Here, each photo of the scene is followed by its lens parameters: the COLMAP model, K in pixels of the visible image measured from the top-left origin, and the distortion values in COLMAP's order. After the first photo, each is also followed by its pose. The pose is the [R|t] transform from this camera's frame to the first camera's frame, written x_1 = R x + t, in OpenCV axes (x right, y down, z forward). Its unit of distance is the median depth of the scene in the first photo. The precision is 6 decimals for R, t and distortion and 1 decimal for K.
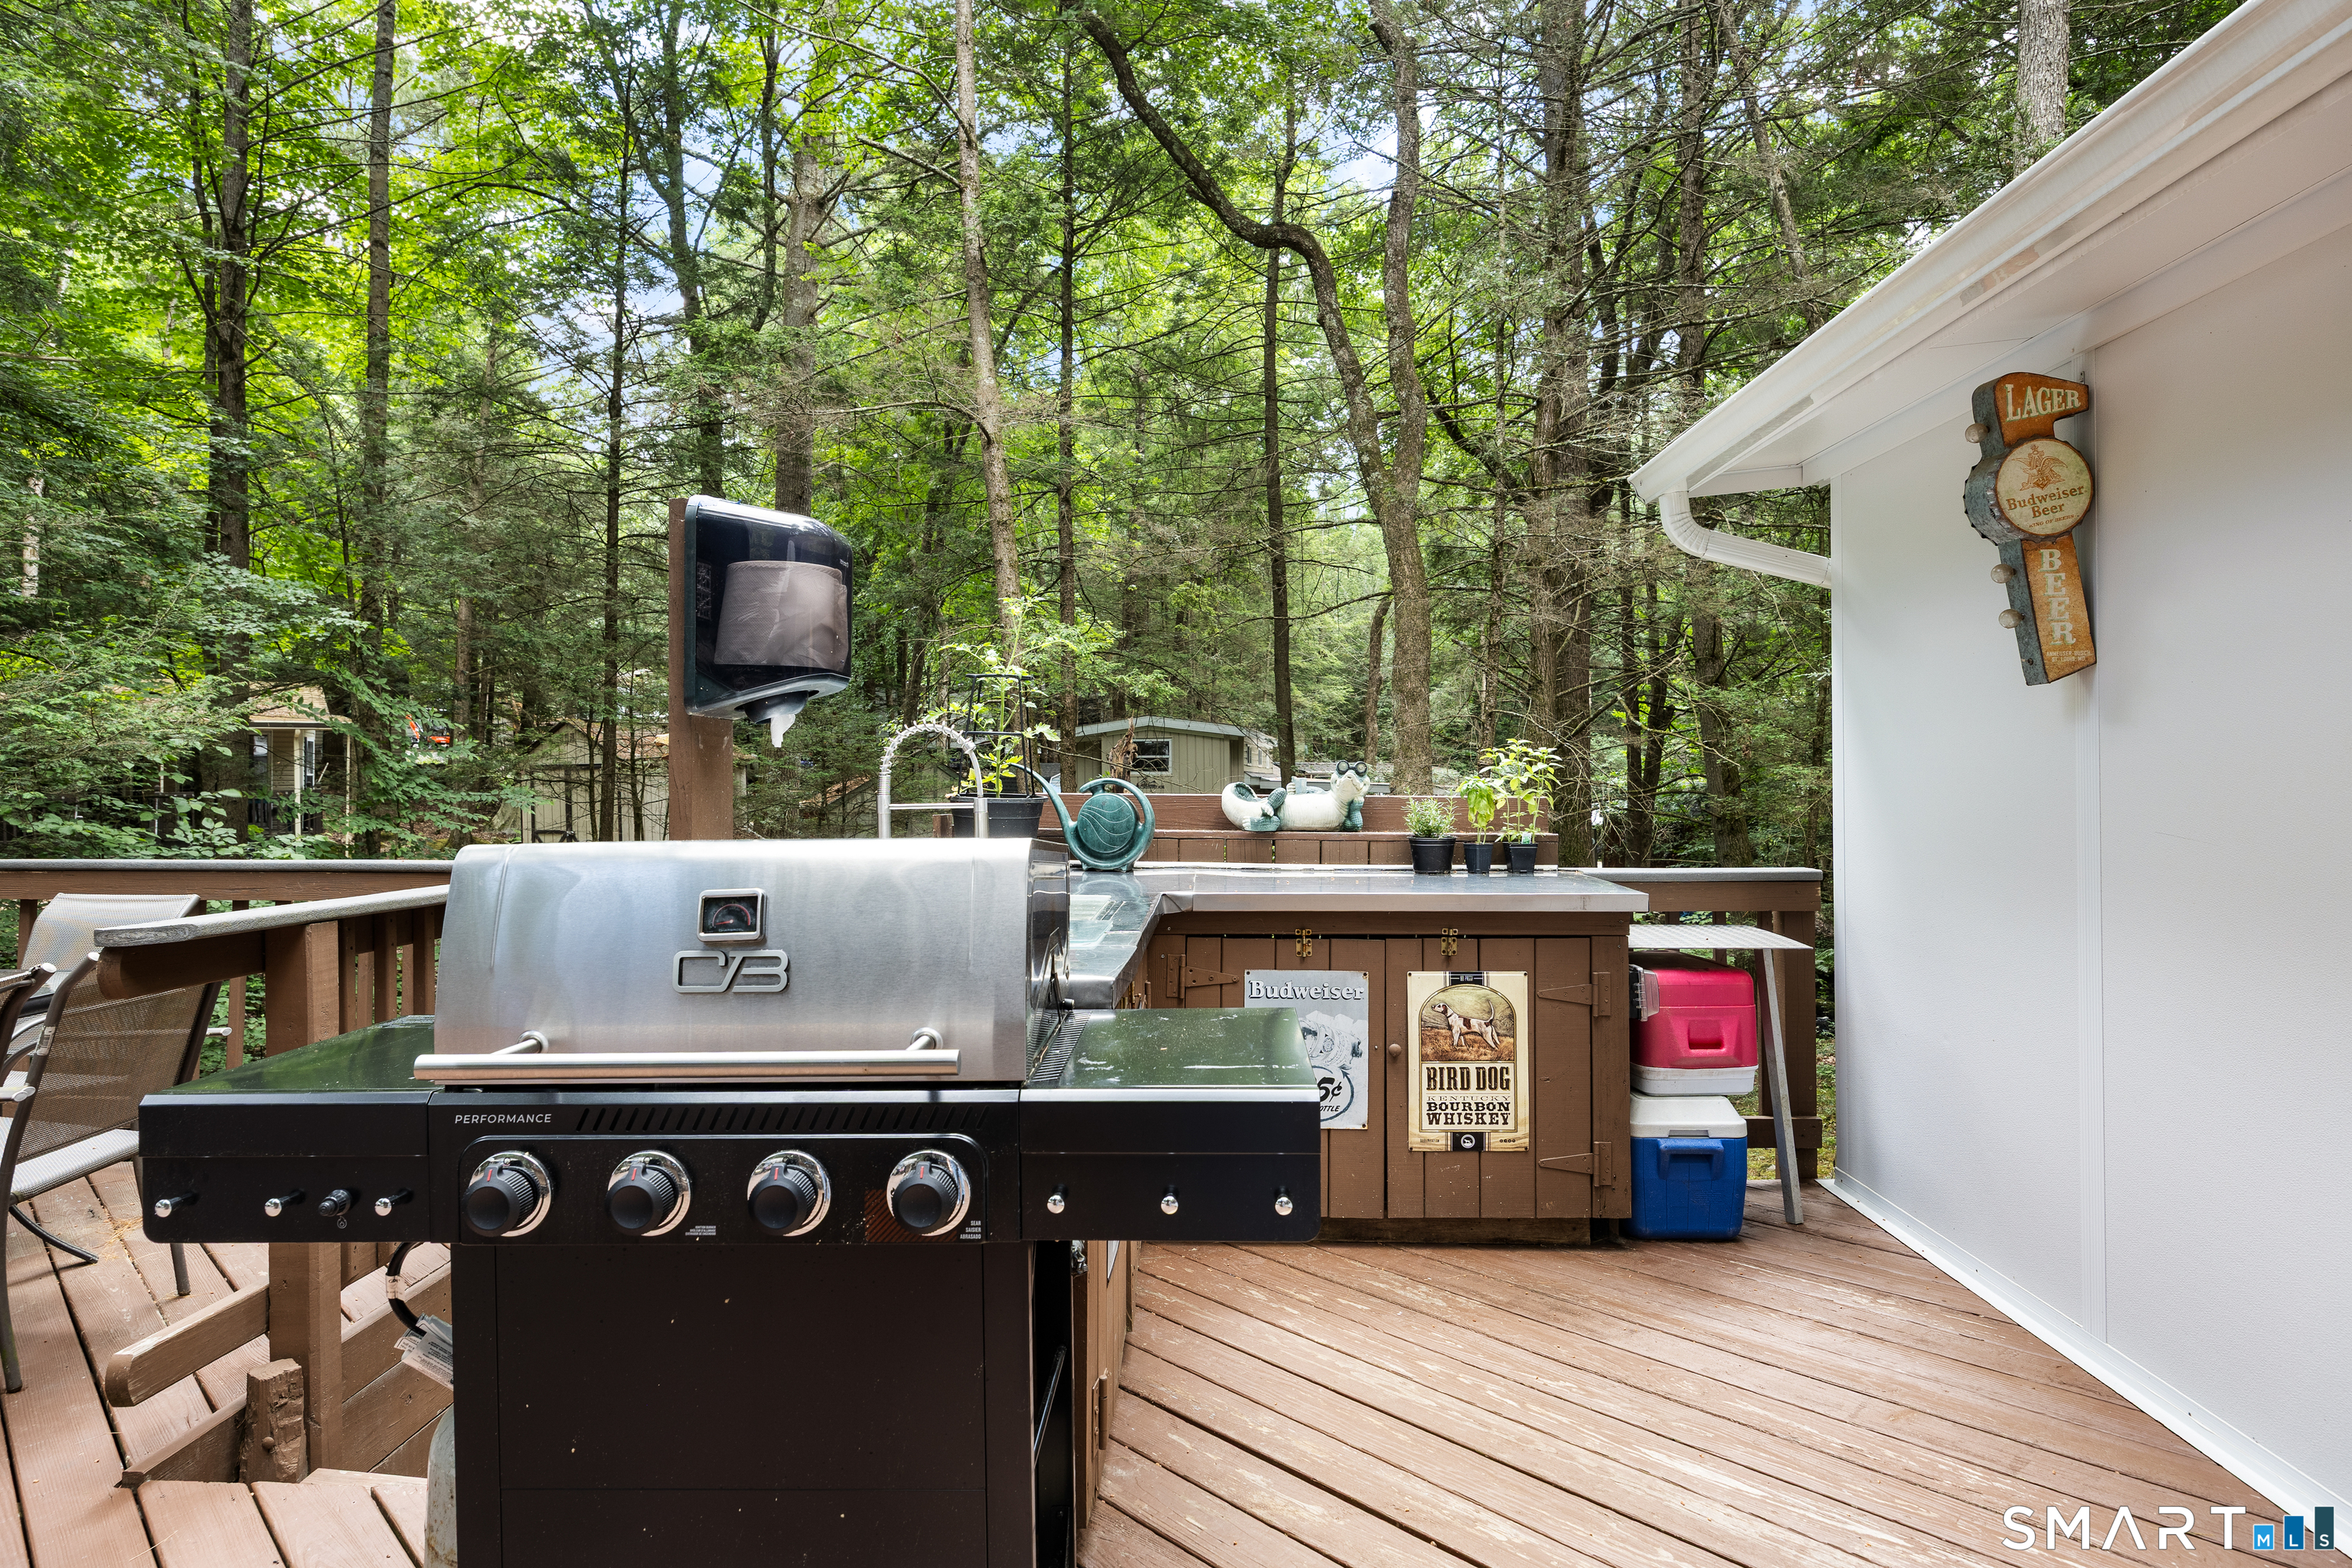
lens RADIAL K [[1322.8, 0, 1168.9], [0, 1322.8, 787.0], [0, 0, 1]] dist [-0.004587, -0.000228]
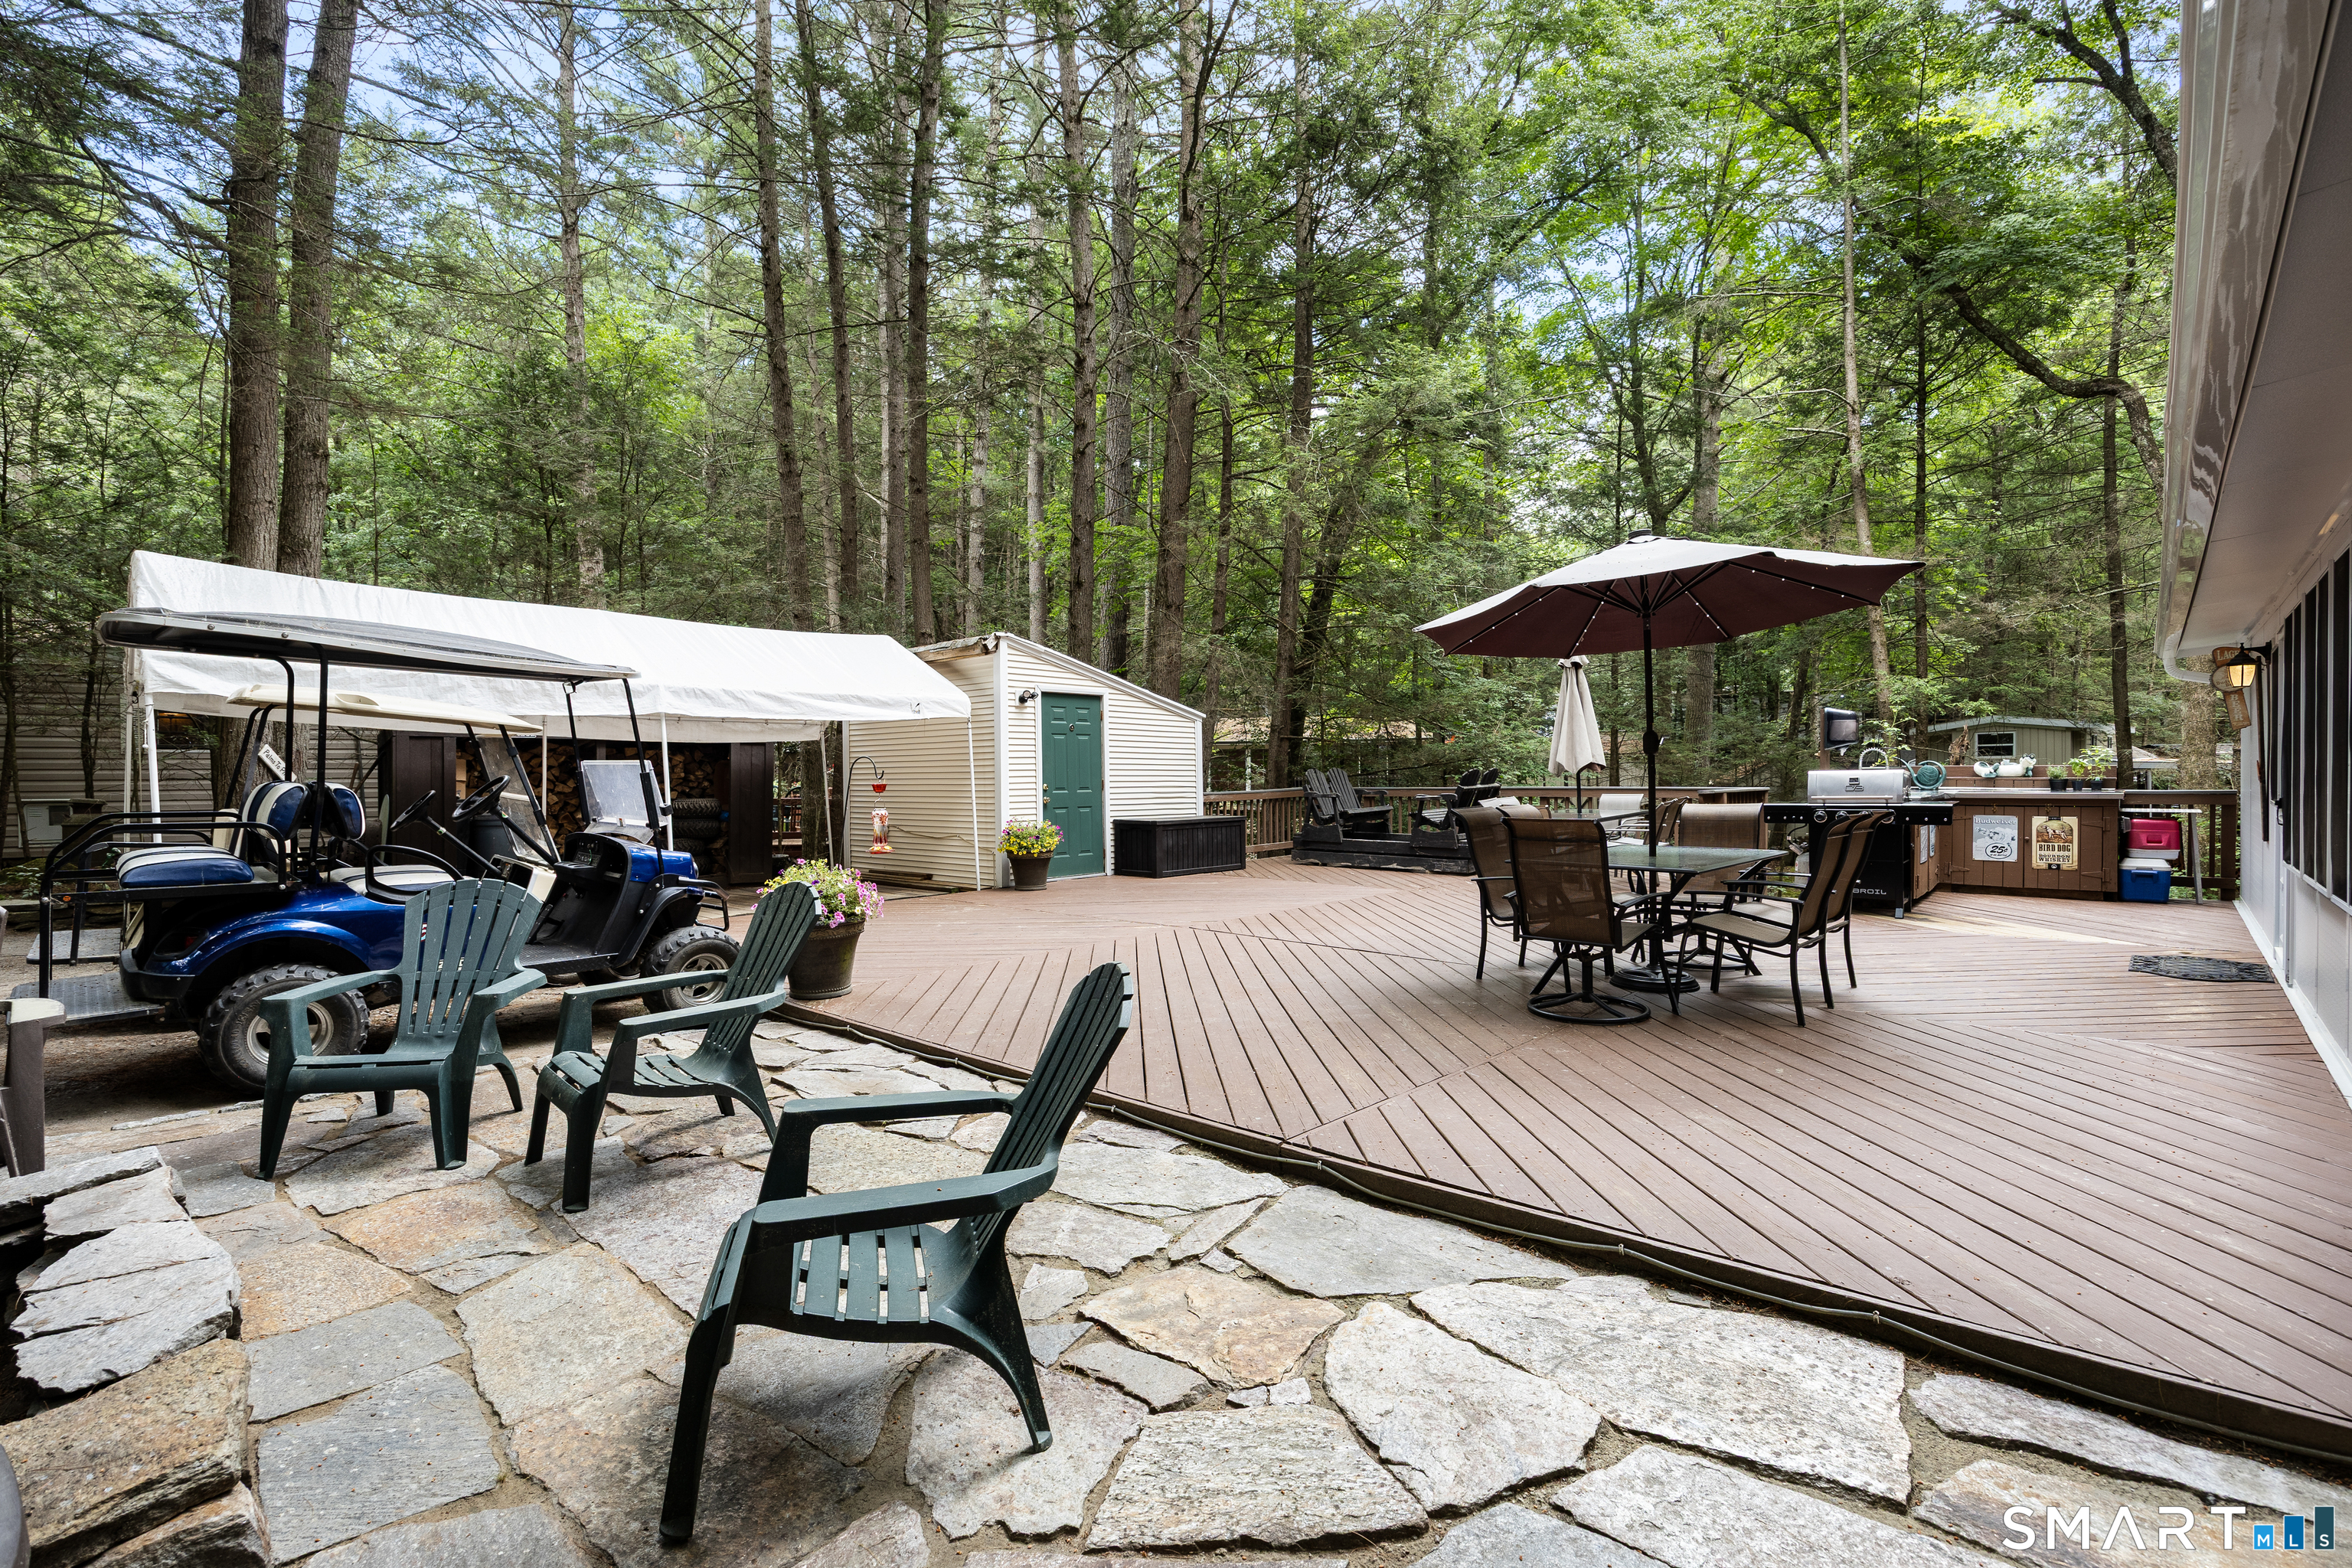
lens RADIAL K [[1046.1, 0, 1174.1], [0, 1046.1, 791.1], [0, 0, 1]] dist [-0.013444, 0.000174]
pose [[0.762578, 0.002863, -0.646890, 0.221135], [0.008492, 0.999860, 0.014436, 0.017327], [0.646841, -0.016502, 0.762447, -2.465572]]
